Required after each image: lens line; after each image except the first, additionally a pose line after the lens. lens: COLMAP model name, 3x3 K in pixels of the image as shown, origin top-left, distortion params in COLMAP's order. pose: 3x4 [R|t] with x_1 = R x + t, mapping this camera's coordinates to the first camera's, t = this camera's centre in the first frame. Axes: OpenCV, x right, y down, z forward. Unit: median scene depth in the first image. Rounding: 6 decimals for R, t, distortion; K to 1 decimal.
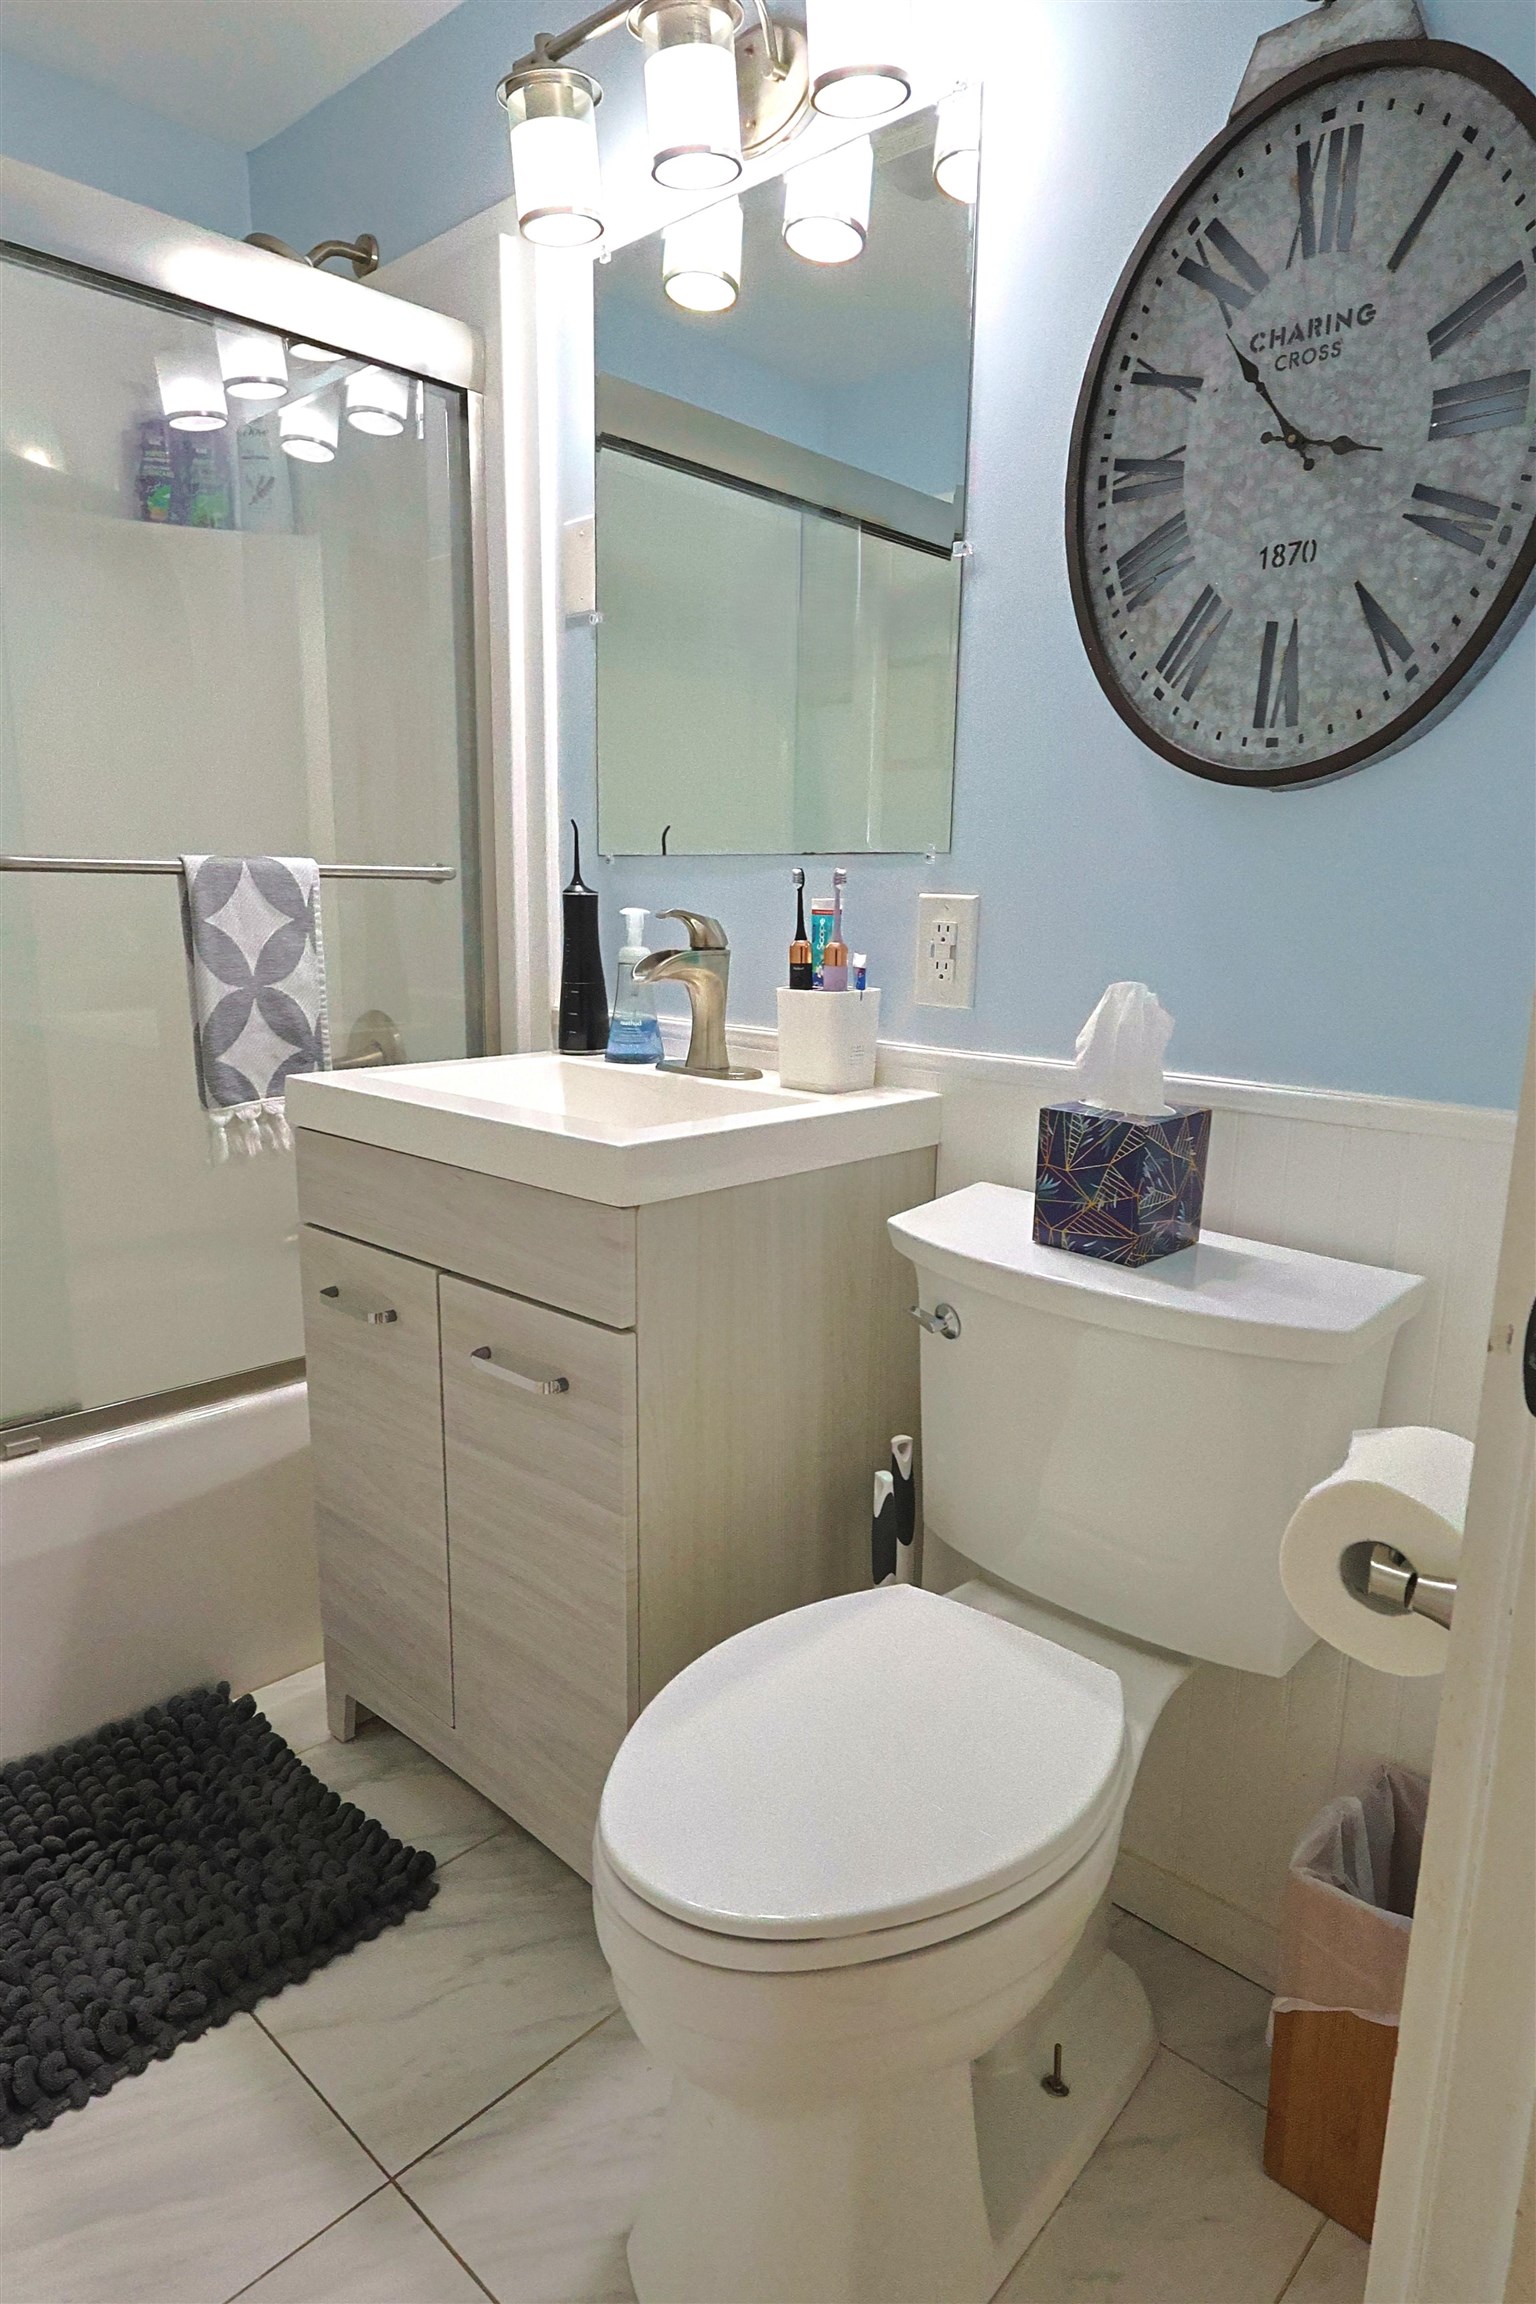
lens RADIAL K [[1351.5, 0, 776.8], [0, 1351.5, 1150.8], [0, 0, 1]] dist [0.000111, 0.000854]
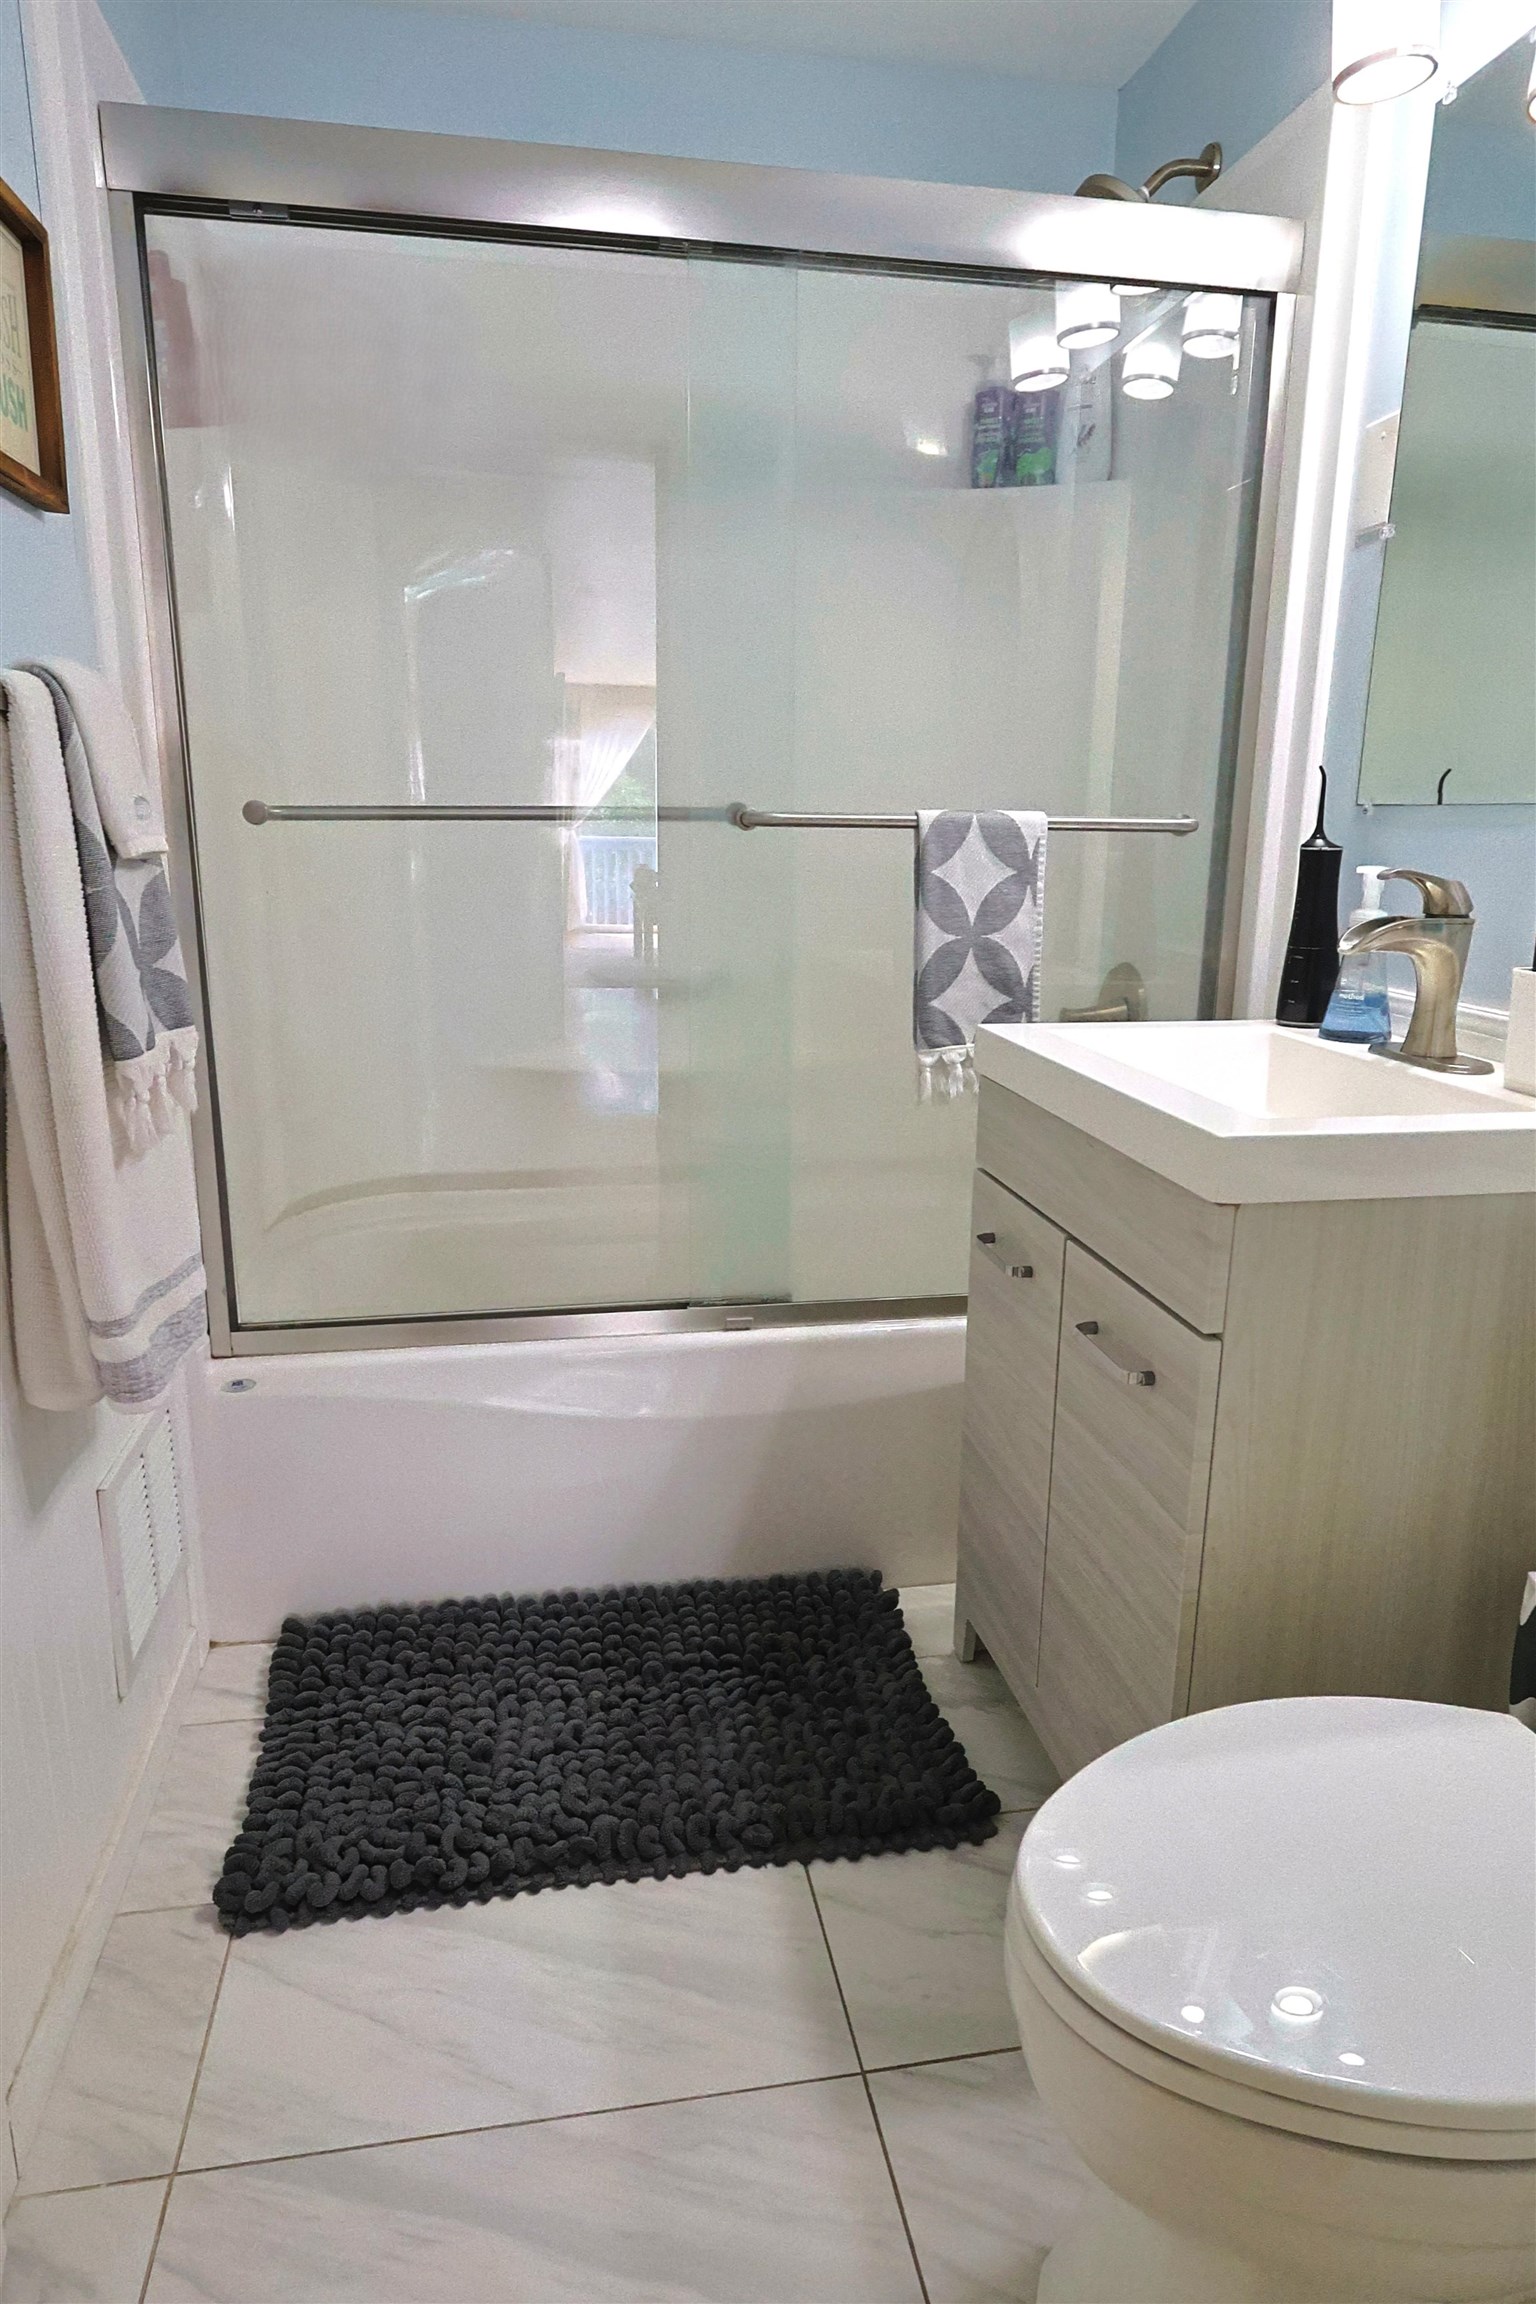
lens RADIAL K [[1351.5, 0, 775.0], [0, 1351.5, 1156.5], [0, 0, 1]] dist [0.000111, 0.000854]
pose [[0.811466, 0.137205, -0.568065, 0.108154], [-0.111843, 0.990542, 0.079481, -0.019464], [0.573597, -0.000962, 0.819137, 0.059103]]
